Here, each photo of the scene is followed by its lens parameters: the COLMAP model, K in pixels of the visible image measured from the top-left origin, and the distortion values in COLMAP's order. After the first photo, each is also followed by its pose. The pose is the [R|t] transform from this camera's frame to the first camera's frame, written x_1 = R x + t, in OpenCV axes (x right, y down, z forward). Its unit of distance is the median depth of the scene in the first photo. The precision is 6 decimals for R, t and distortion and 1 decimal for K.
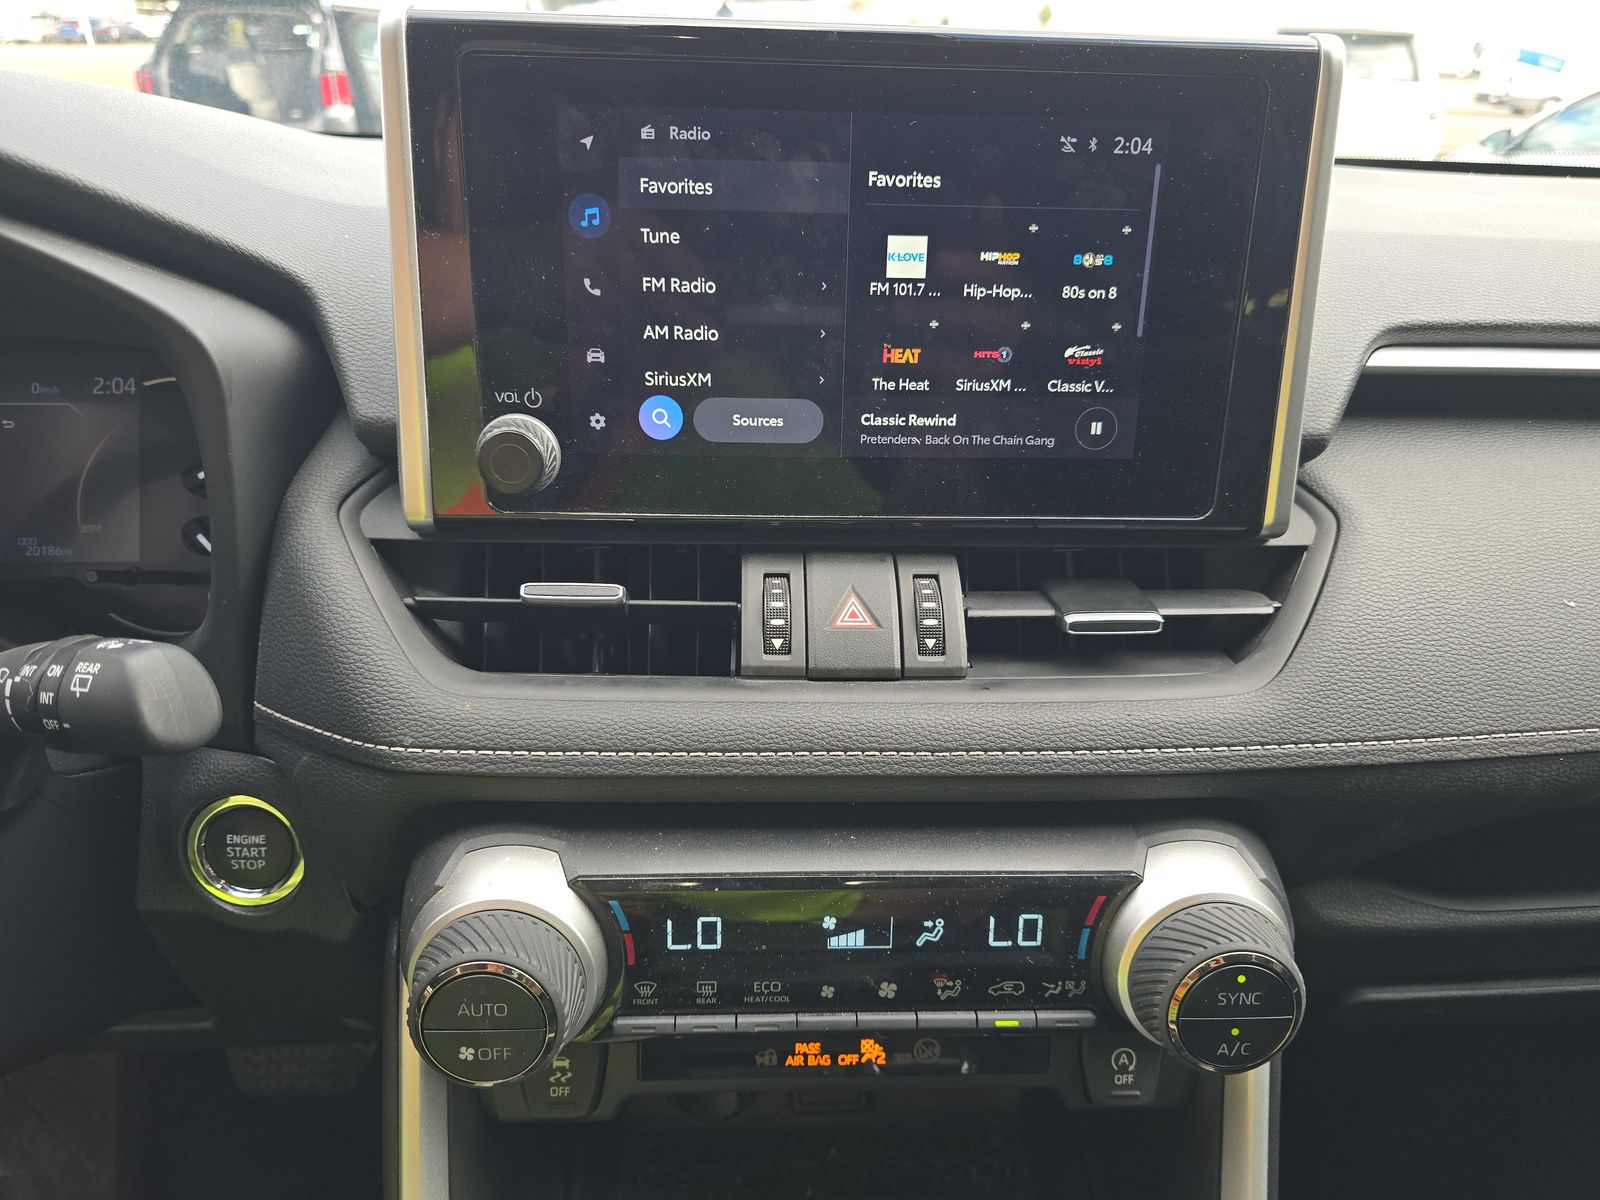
lens RADIAL K [[1120.8, 0, 800.0], [0, 1120.8, 600.0], [0, 0, 1]] dist [0.044923, -0.049186]
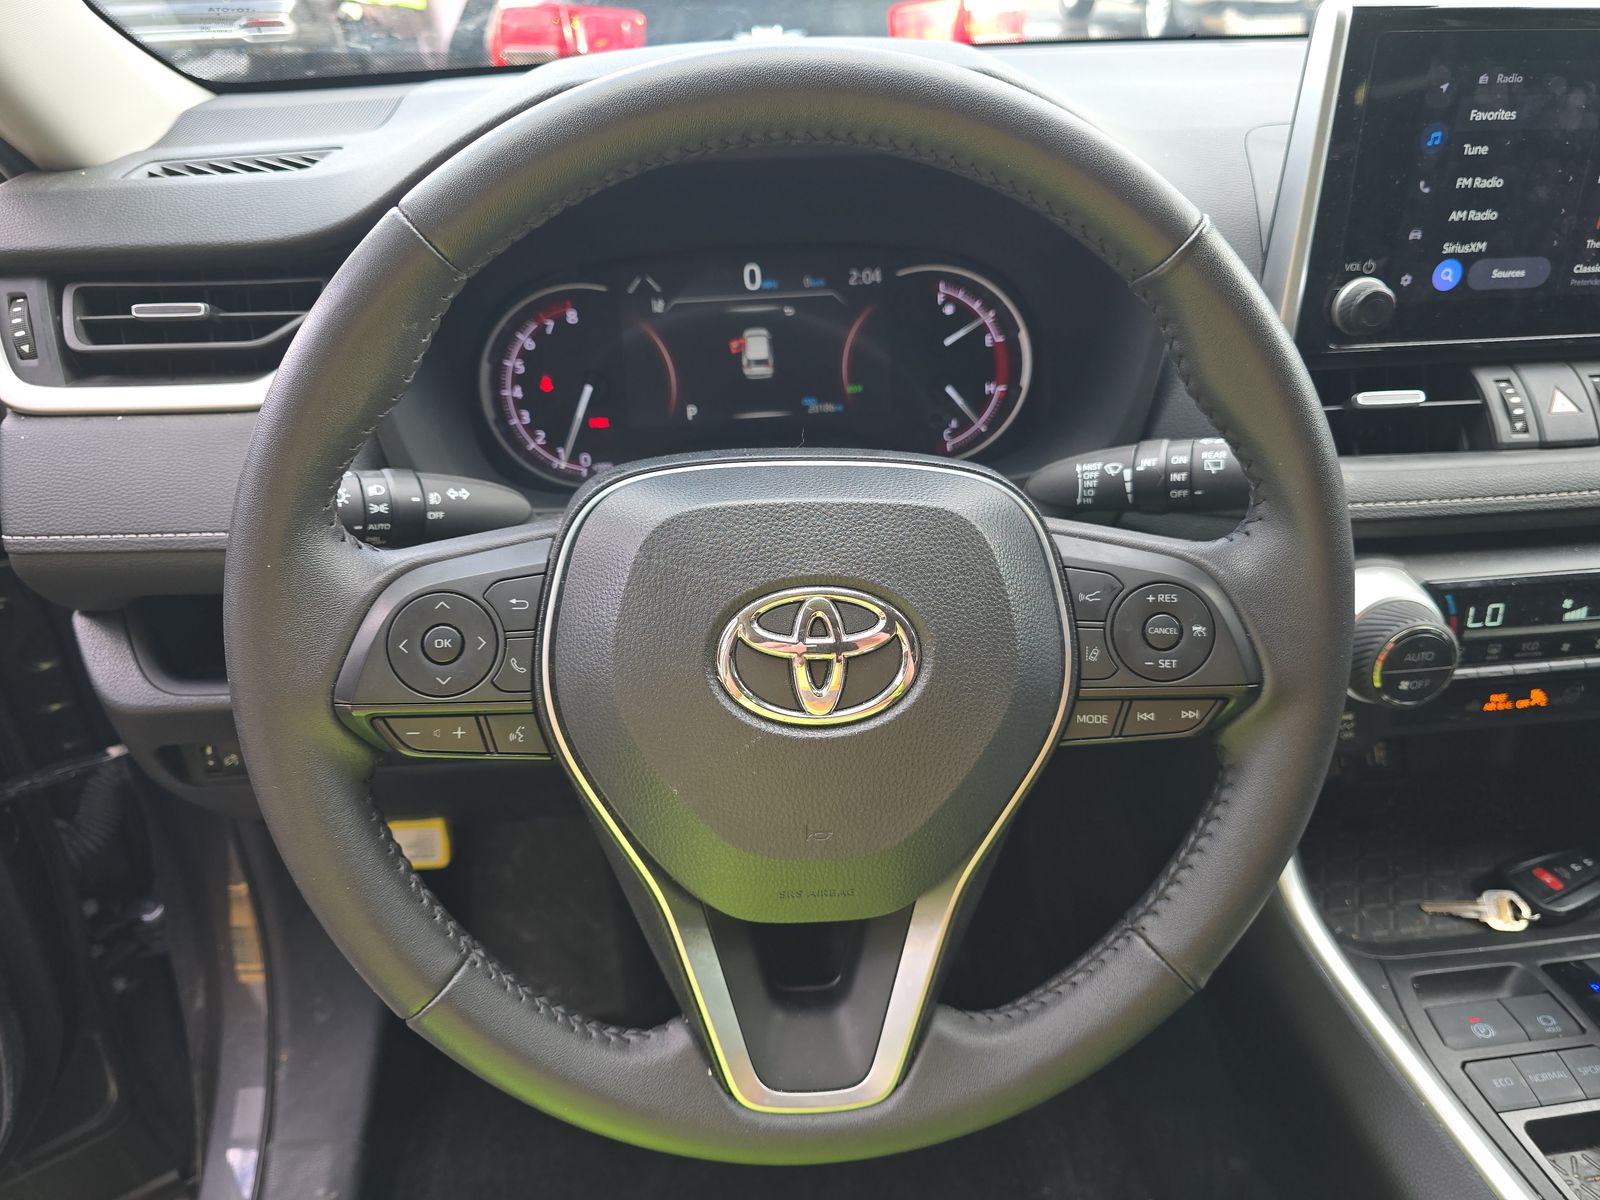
lens RADIAL K [[1120.8, 0, 800.0], [0, 1120.8, 600.0], [0, 0, 1]] dist [0.044923, -0.049186]
pose [[0.996834, -0.066302, 0.043895, -1.071873], [0.060387, 0.990371, 0.124578, 0.023111], [-0.051732, -0.121533, 0.991238, -0.480774]]
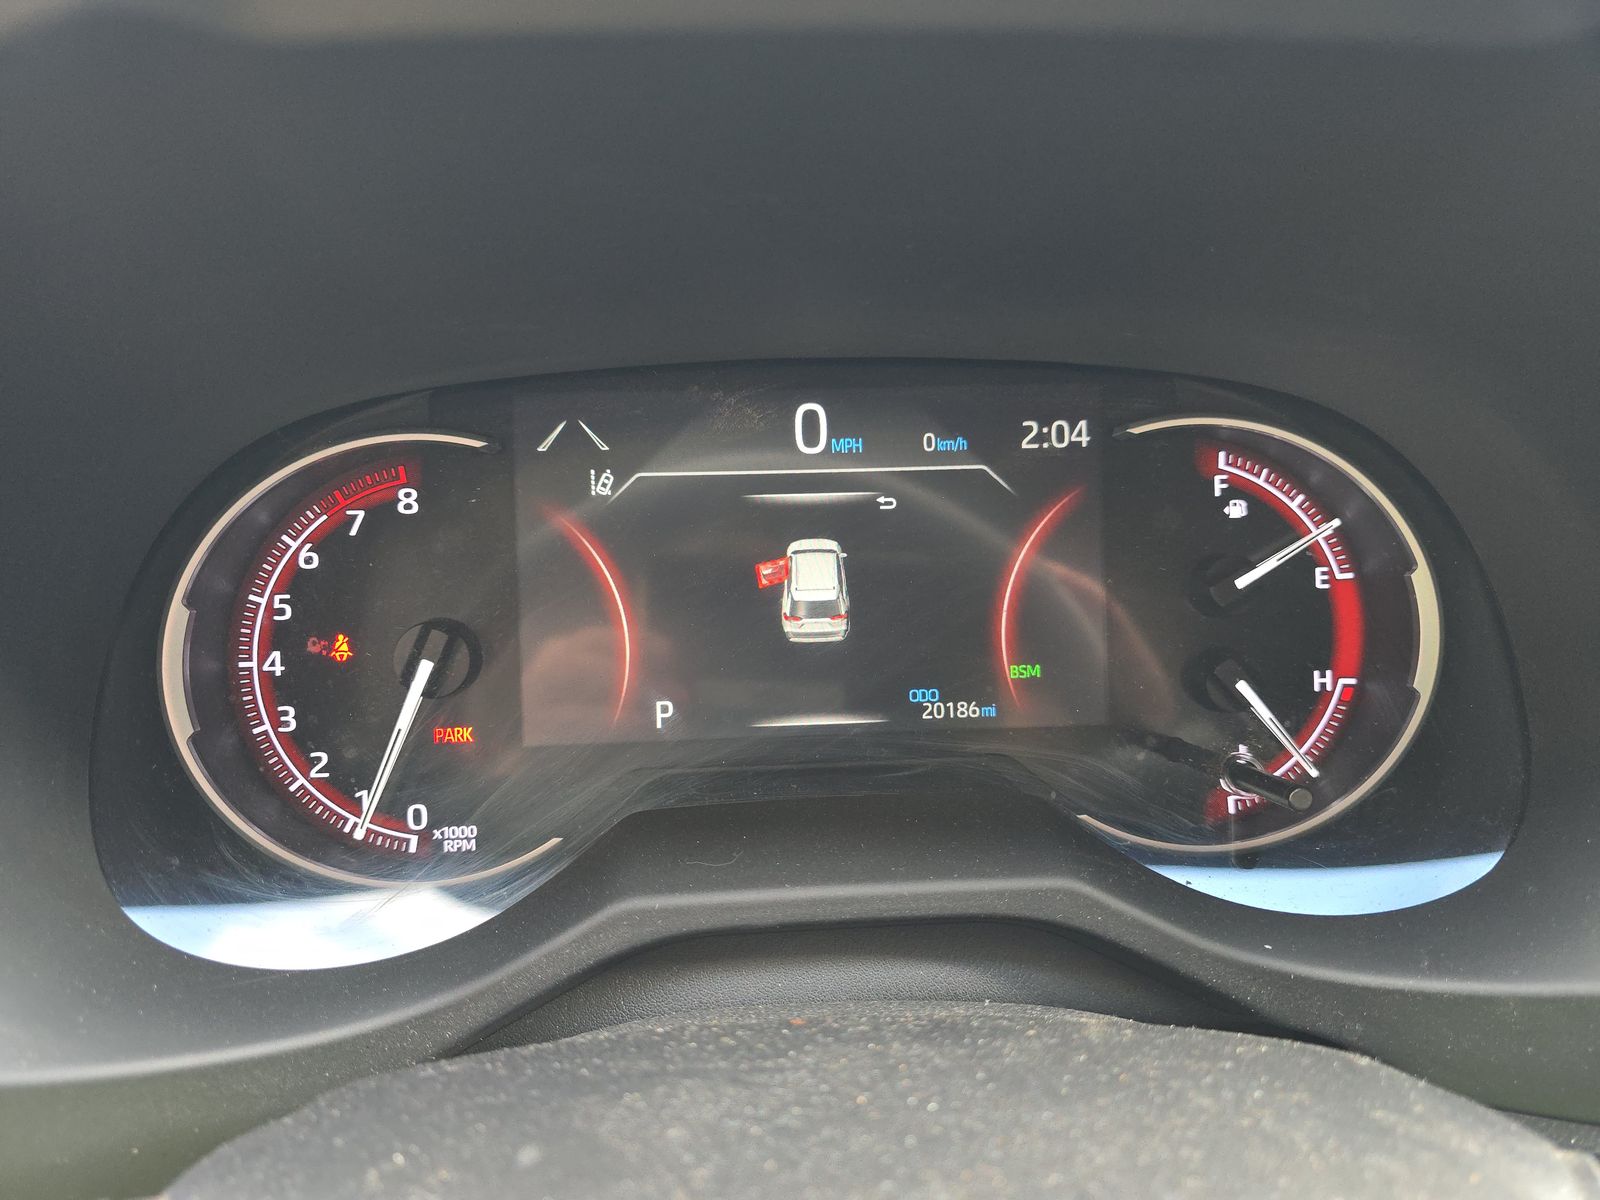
lens RADIAL K [[1120.8, 0, 800.0], [0, 1120.8, 600.0], [0, 0, 1]] dist [0.044923, -0.049186]
pose [[0.999715, -0.022867, 0.006903, -1.050788], [0.022870, 0.999738, -0.000359, -0.145432], [-0.006893, 0.000516, 0.999976, 0.561294]]
